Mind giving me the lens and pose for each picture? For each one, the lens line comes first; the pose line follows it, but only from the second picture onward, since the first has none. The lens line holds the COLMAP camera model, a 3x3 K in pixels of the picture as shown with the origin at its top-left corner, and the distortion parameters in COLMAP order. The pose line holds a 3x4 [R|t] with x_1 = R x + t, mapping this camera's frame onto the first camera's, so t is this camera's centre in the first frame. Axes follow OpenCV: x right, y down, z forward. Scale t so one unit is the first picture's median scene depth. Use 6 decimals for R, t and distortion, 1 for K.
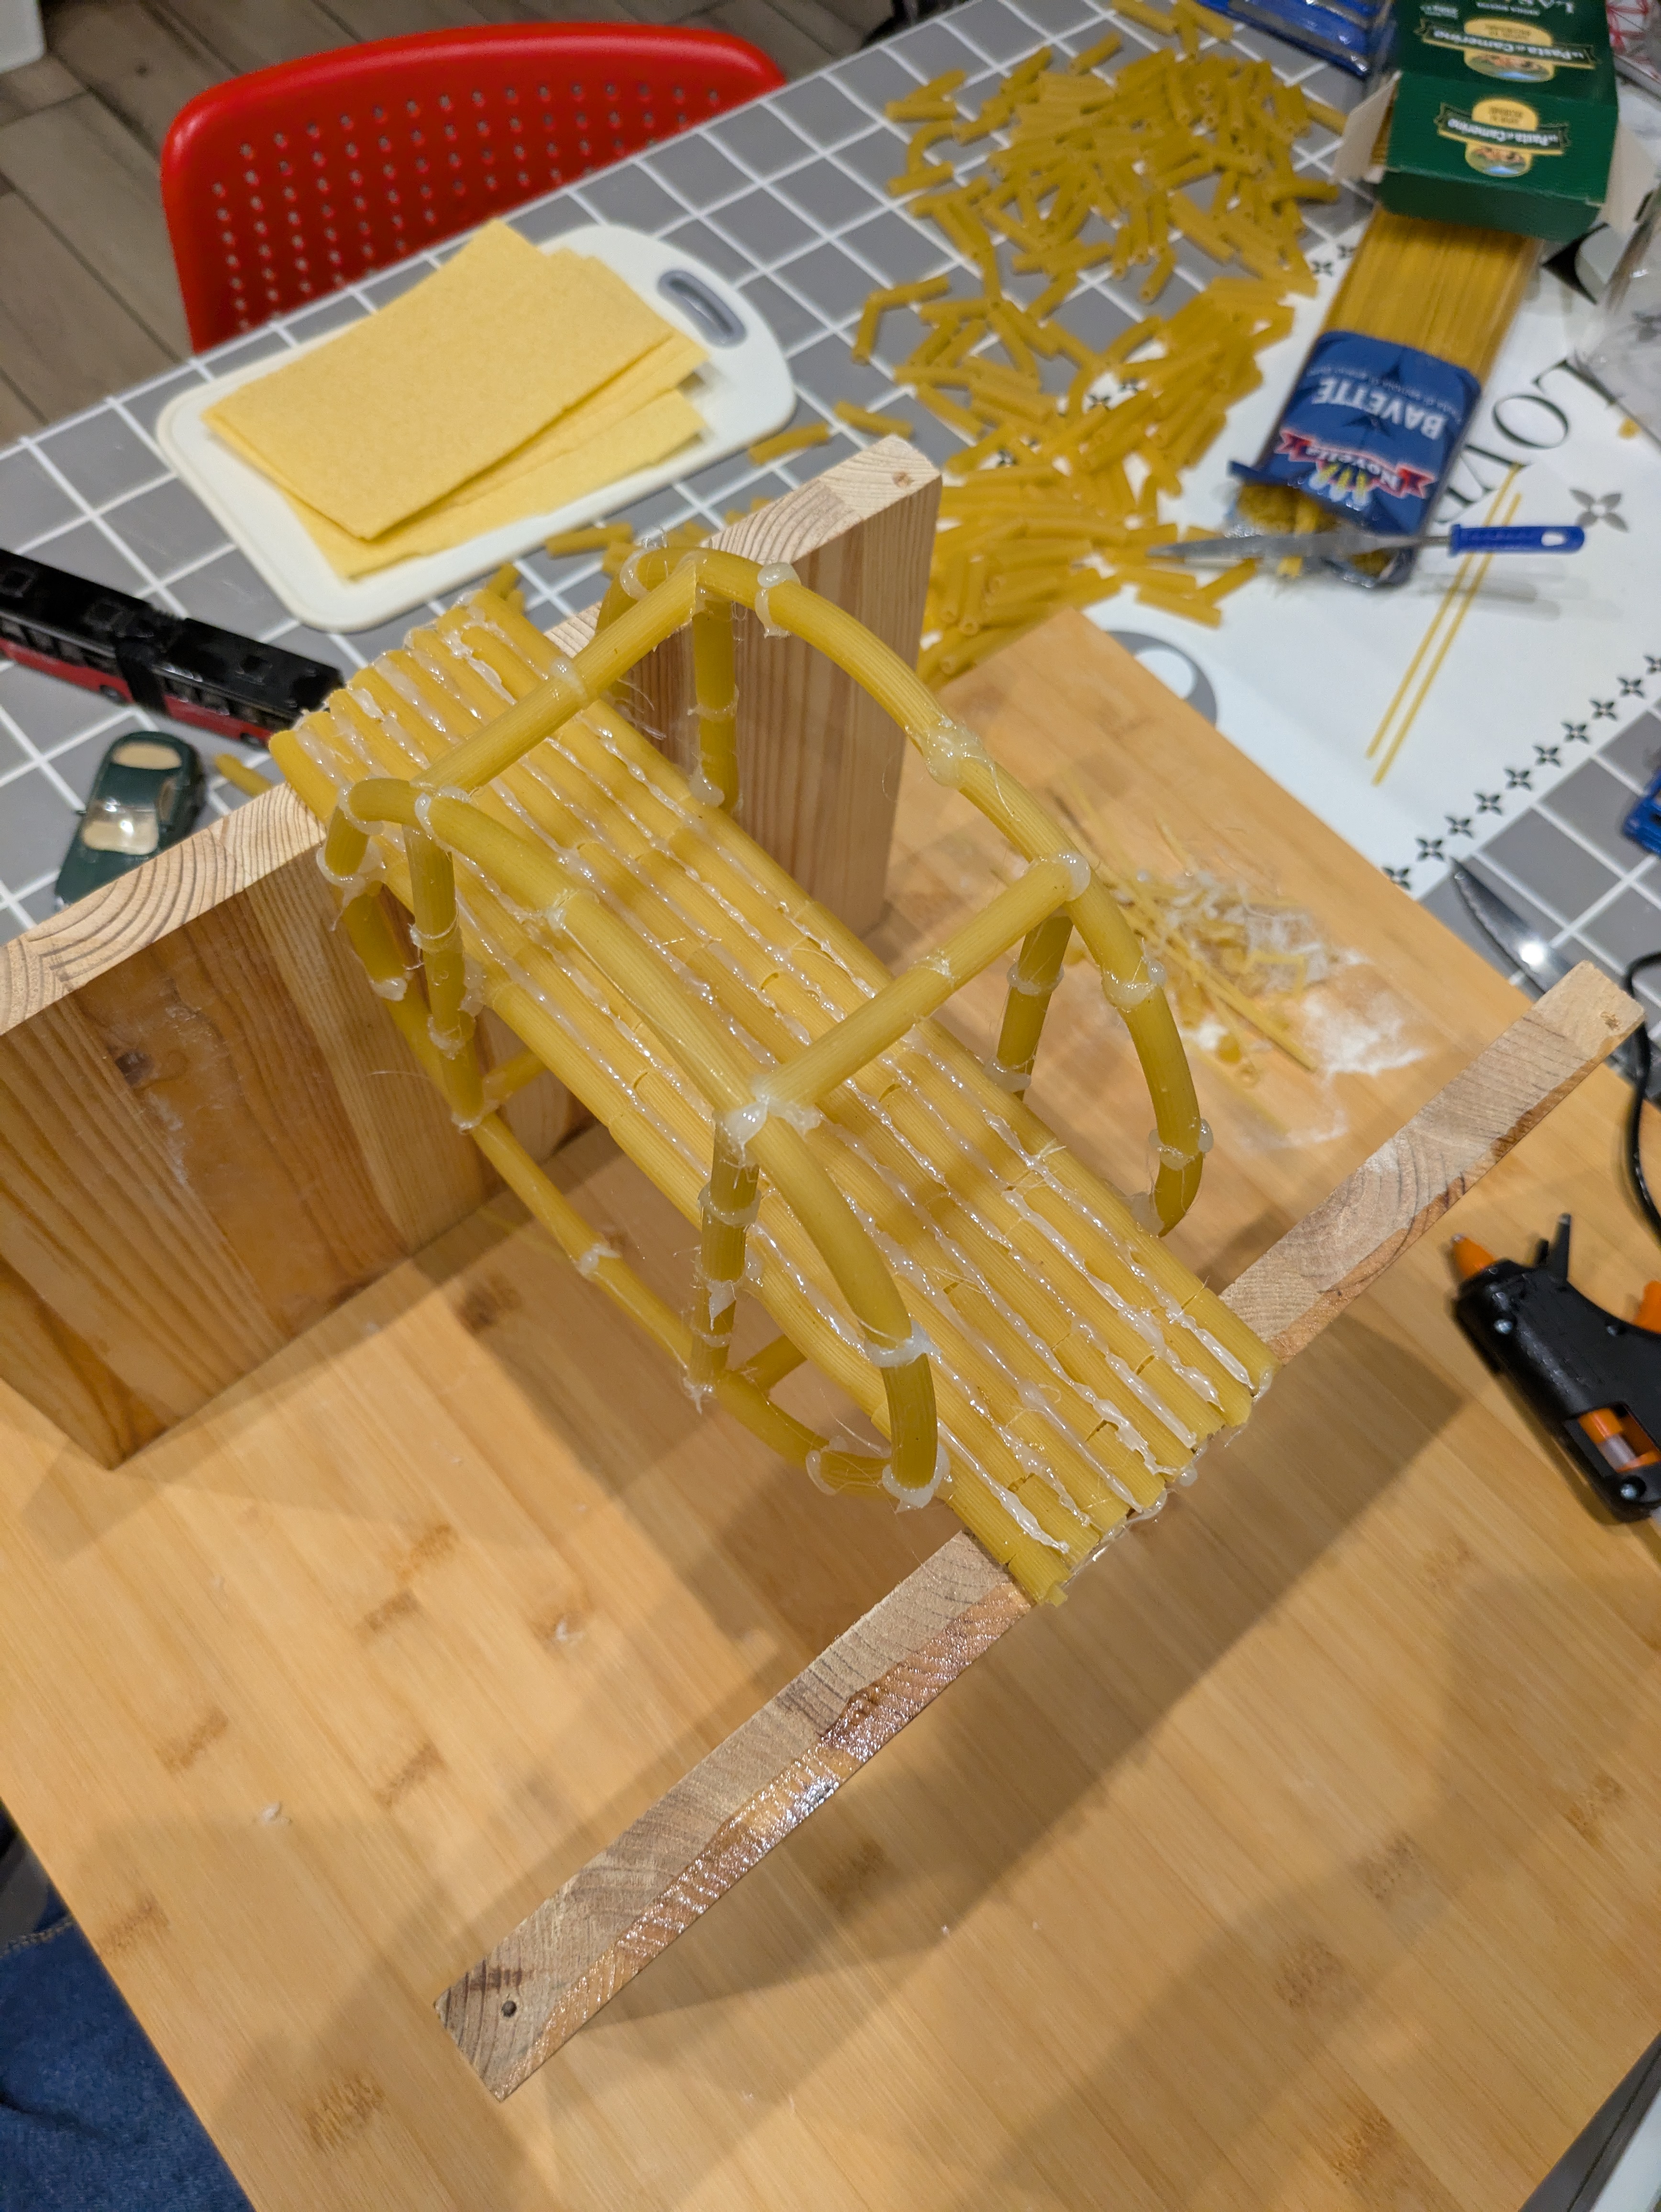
lens RADIAL K [[1630.1, 0, 828.3], [0, 1630.1, 1145.4], [0, 0, 1]] dist [0.057560, -0.090367]
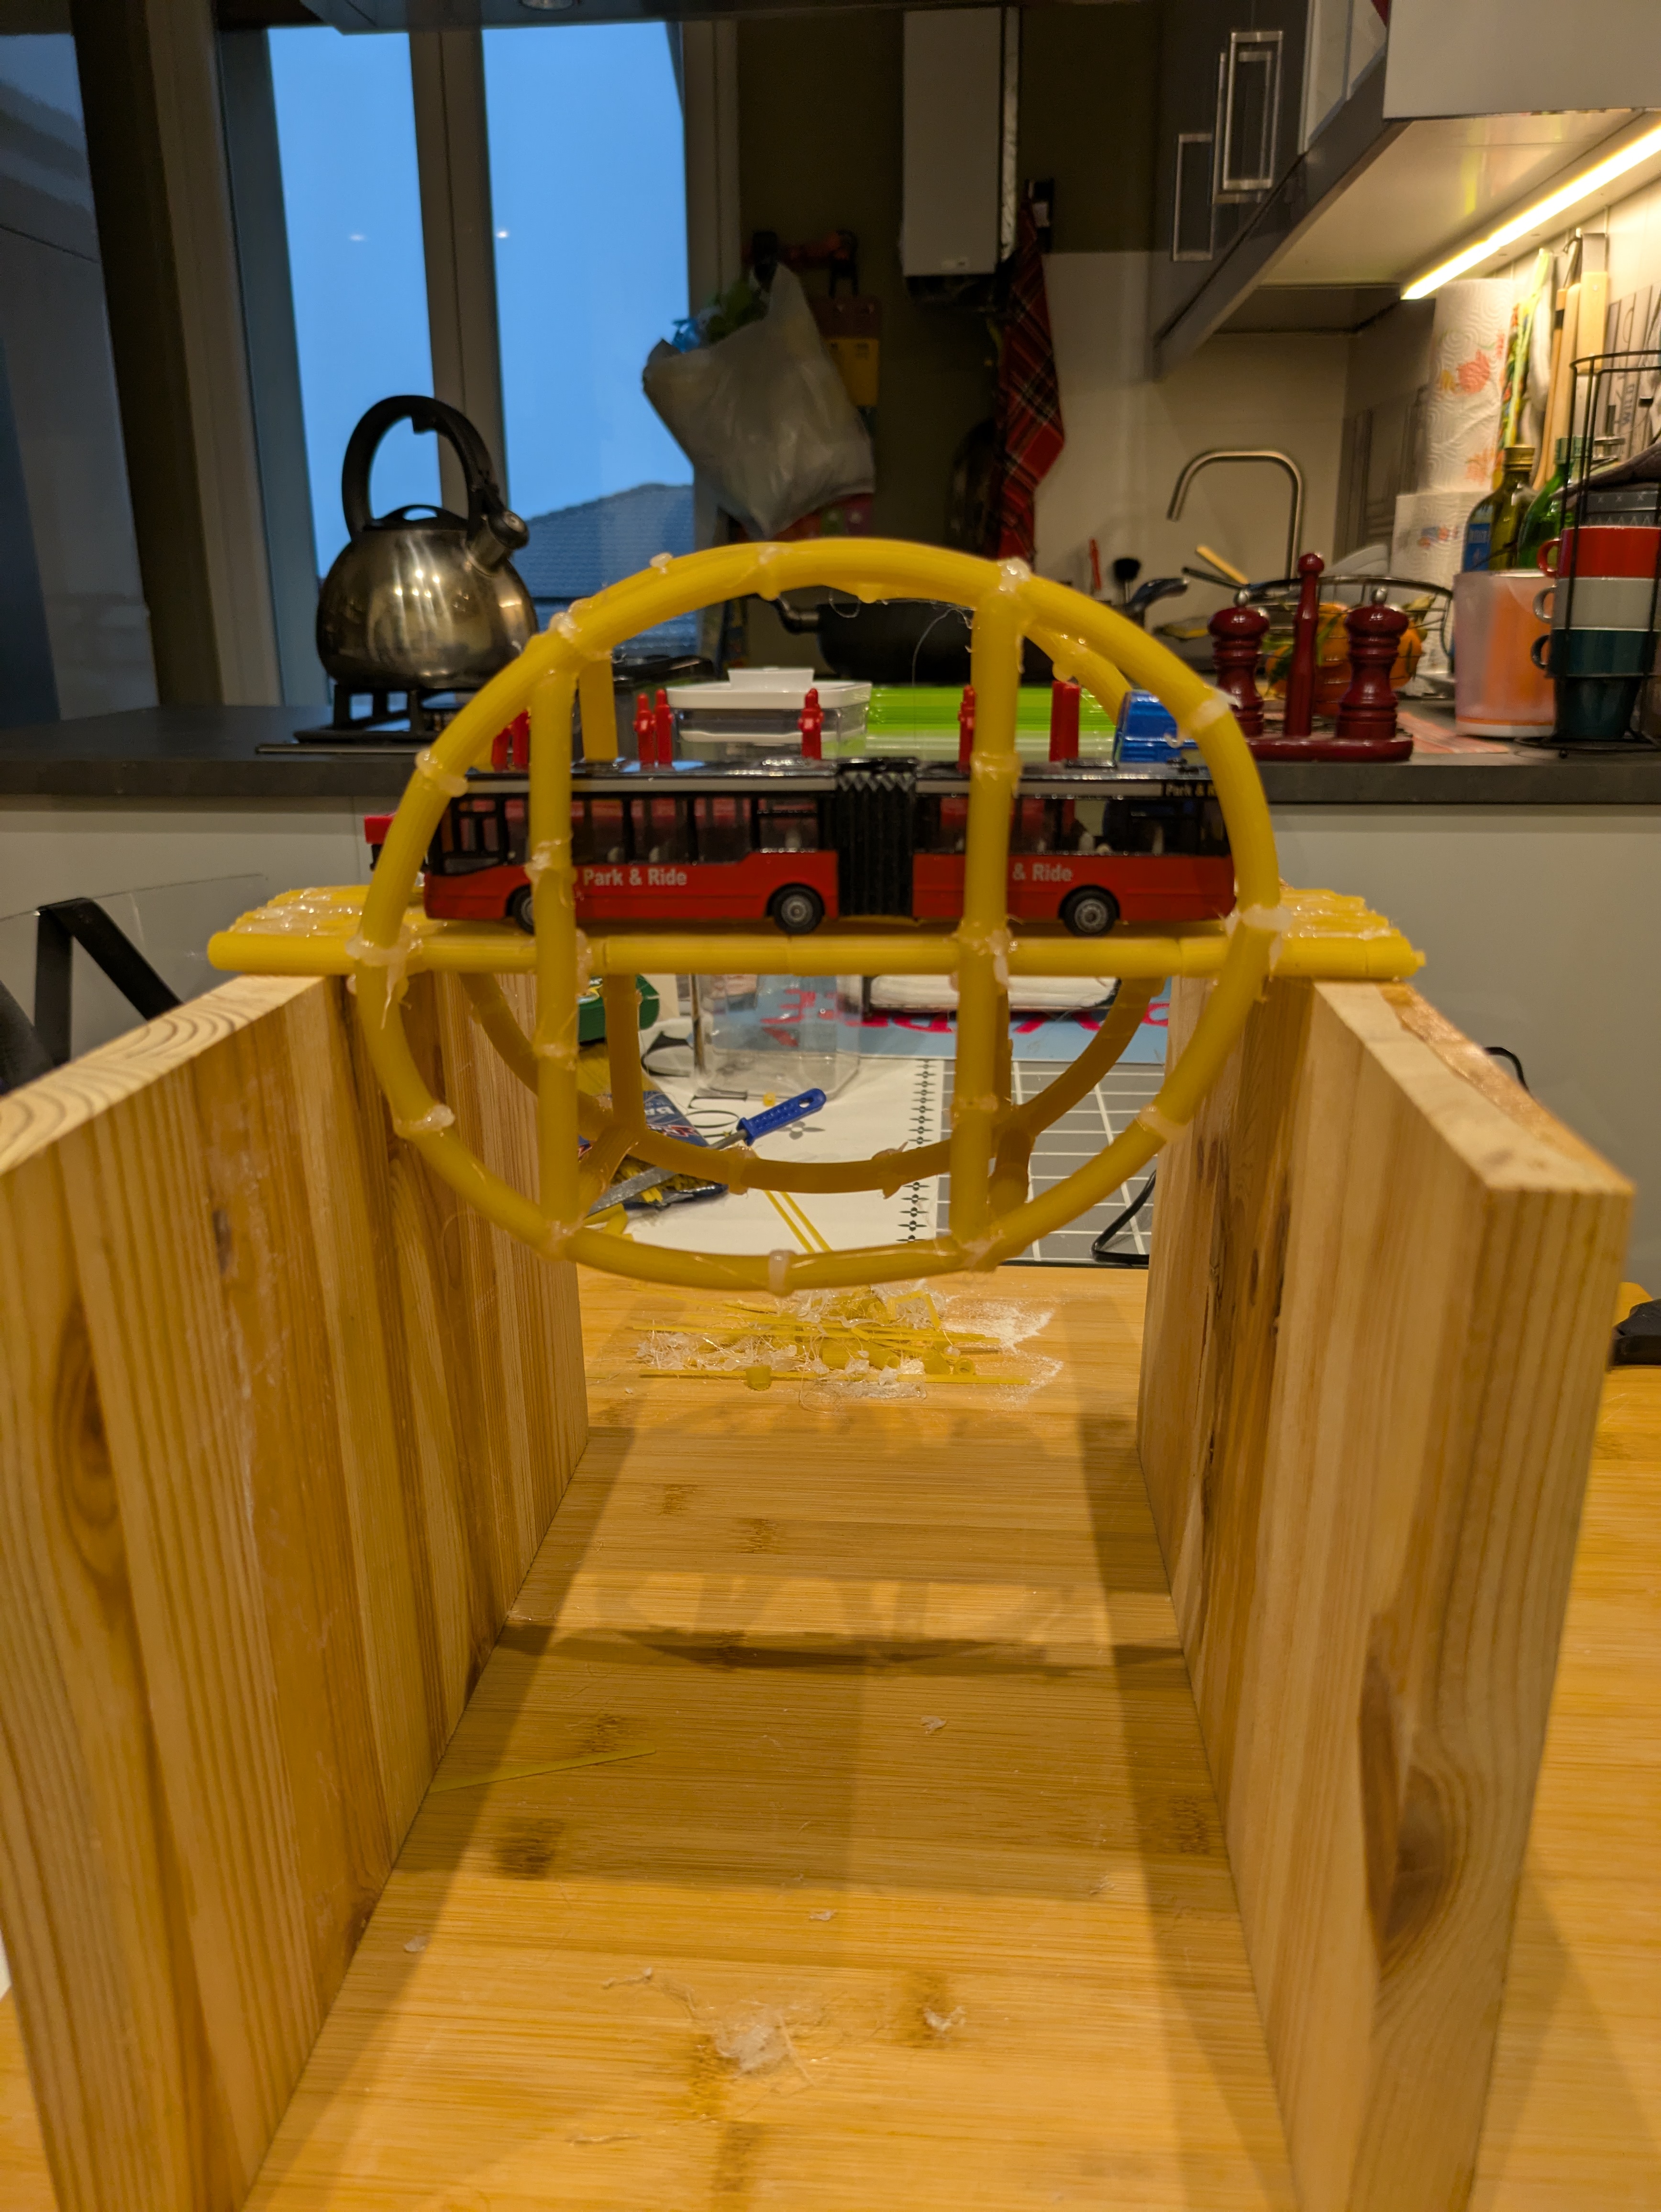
lens RADIAL K [[1630.1, 0, 828.3], [0, 1630.1, 1145.4], [0, 0, 1]] dist [0.057560, -0.090367]
pose [[0.720186, -0.302066, 0.624570, -0.497643], [0.648711, 0.612372, -0.451856, 0.338822], [-0.245979, 0.730586, 0.636976, 0.280696]]
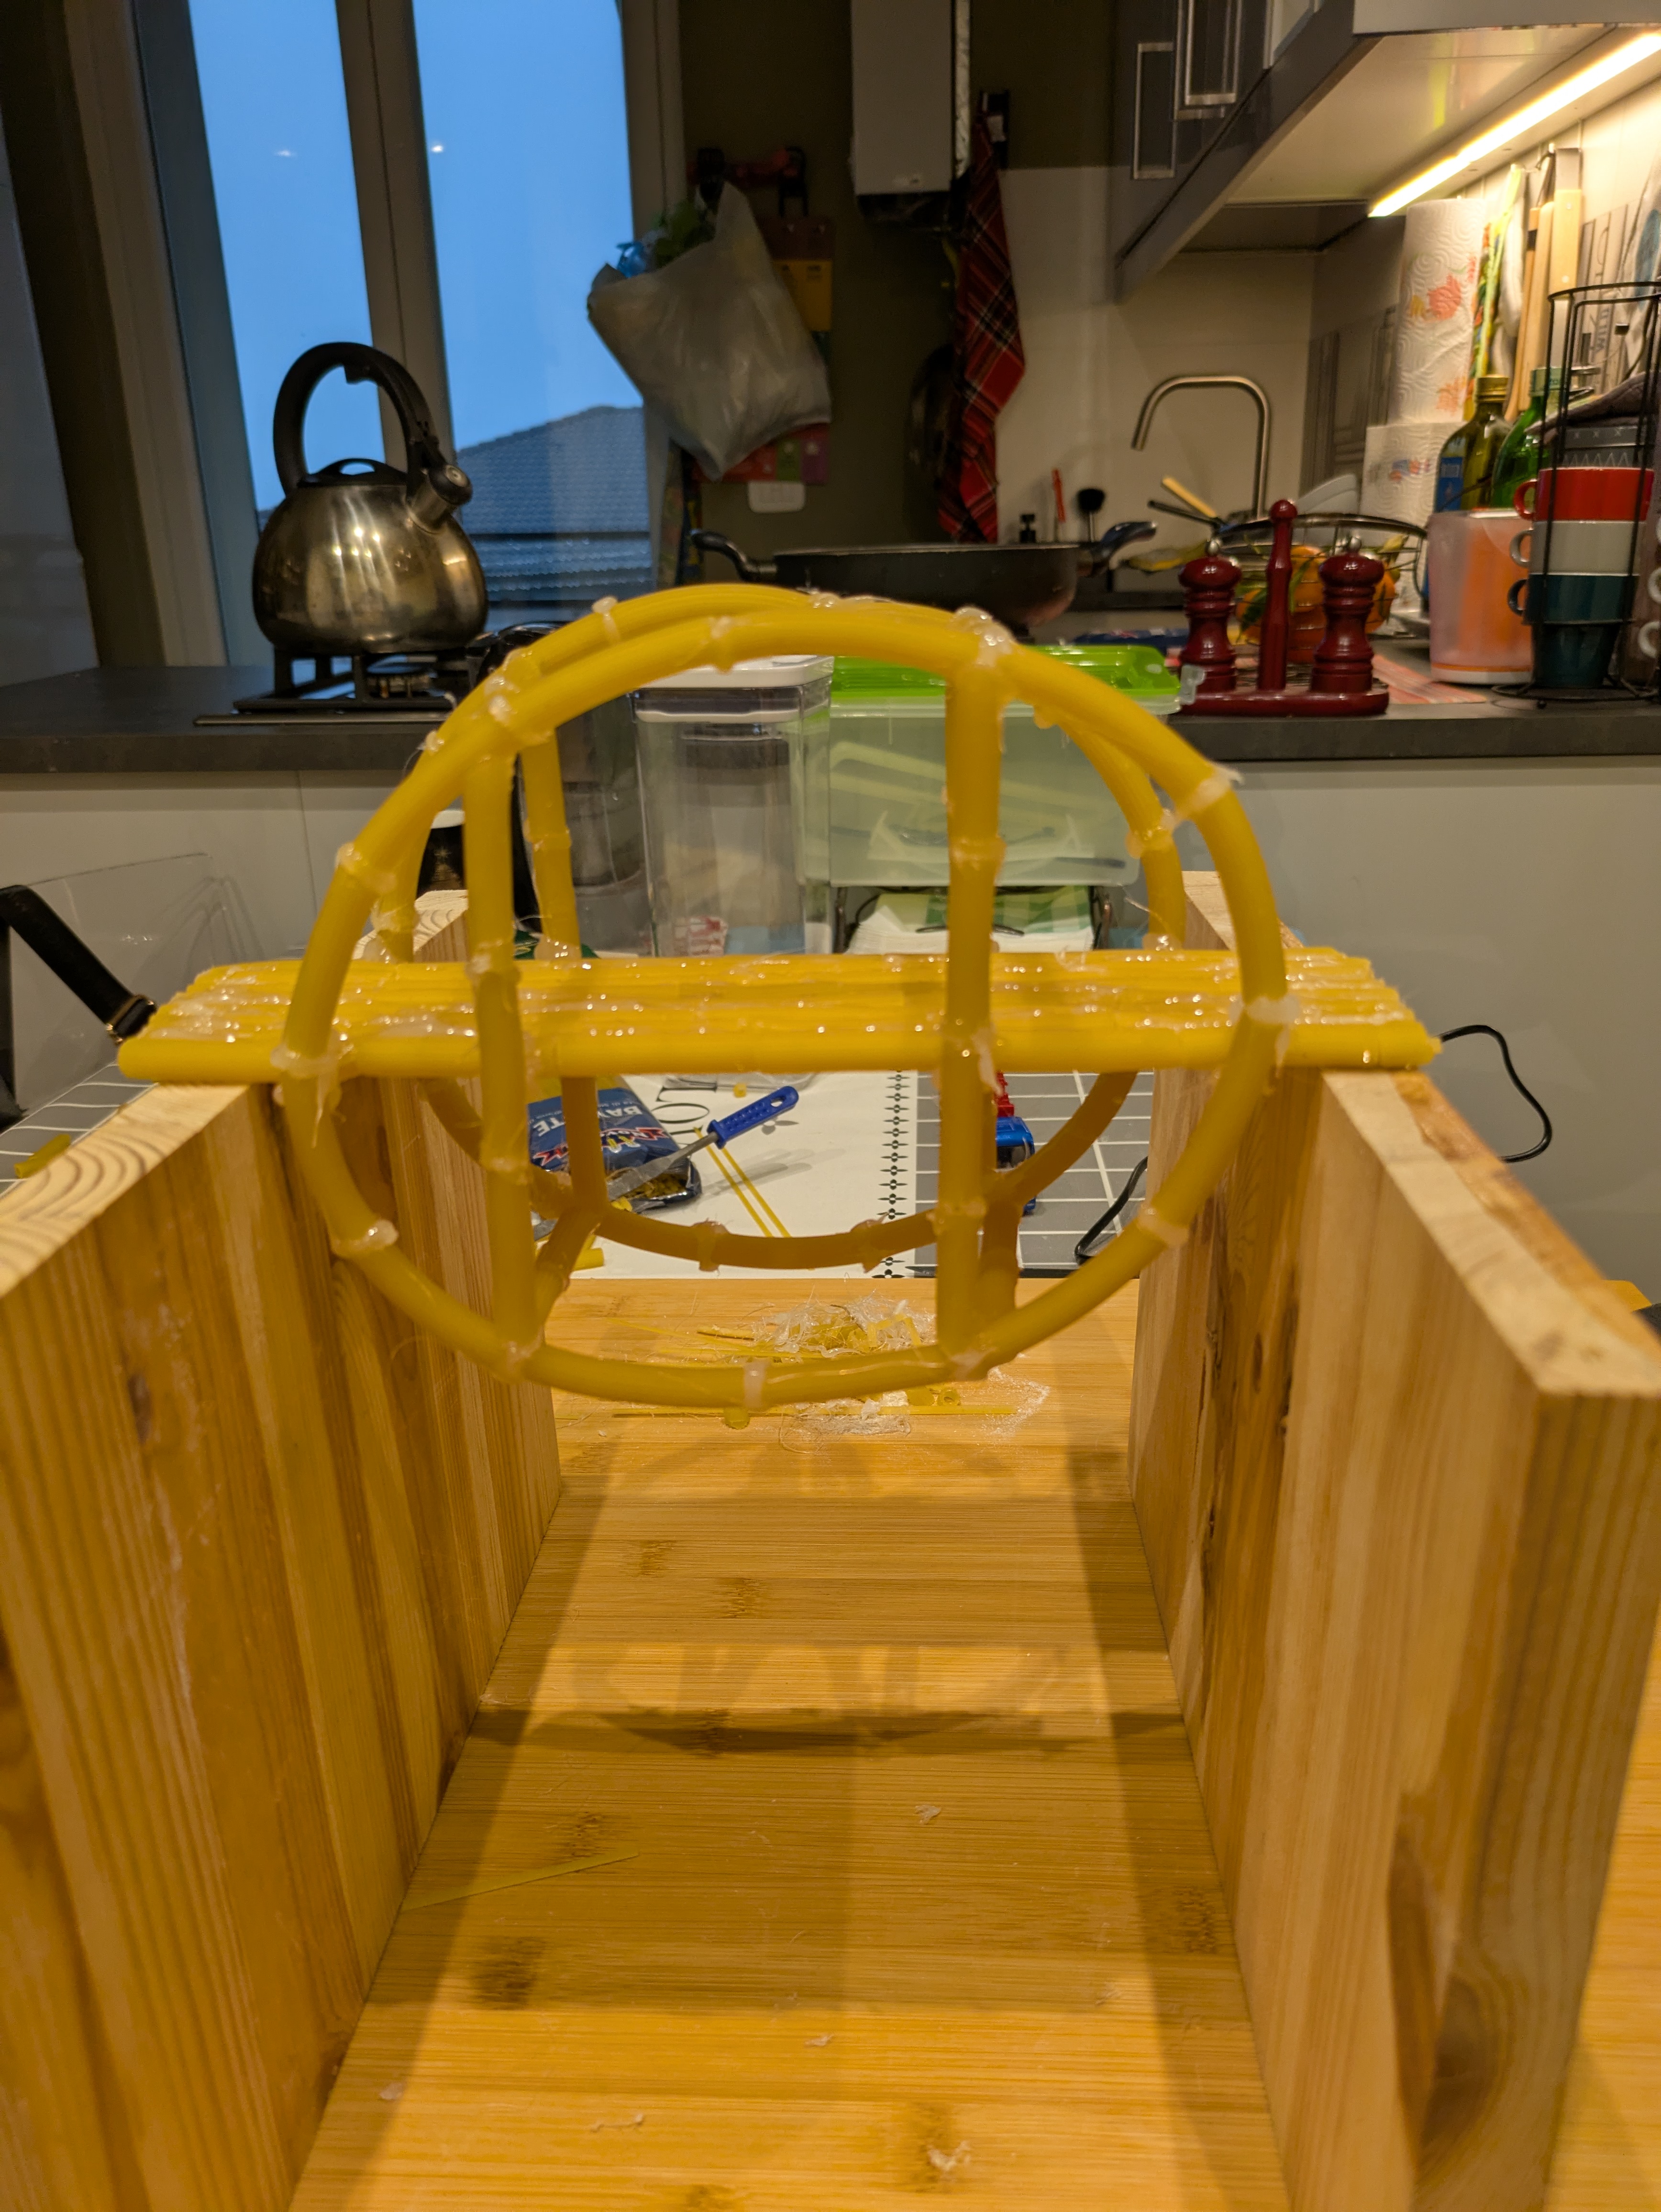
lens RADIAL K [[1632.5, 0, 844.4], [0, 1632.5, 1163.5], [0, 0, 1]] dist [0.054580, -0.075203]
pose [[0.695609, -0.350738, 0.626986, -0.447769], [0.675373, 0.616812, -0.404246, 0.277910], [-0.244948, 0.704646, 0.665939, 0.264764]]
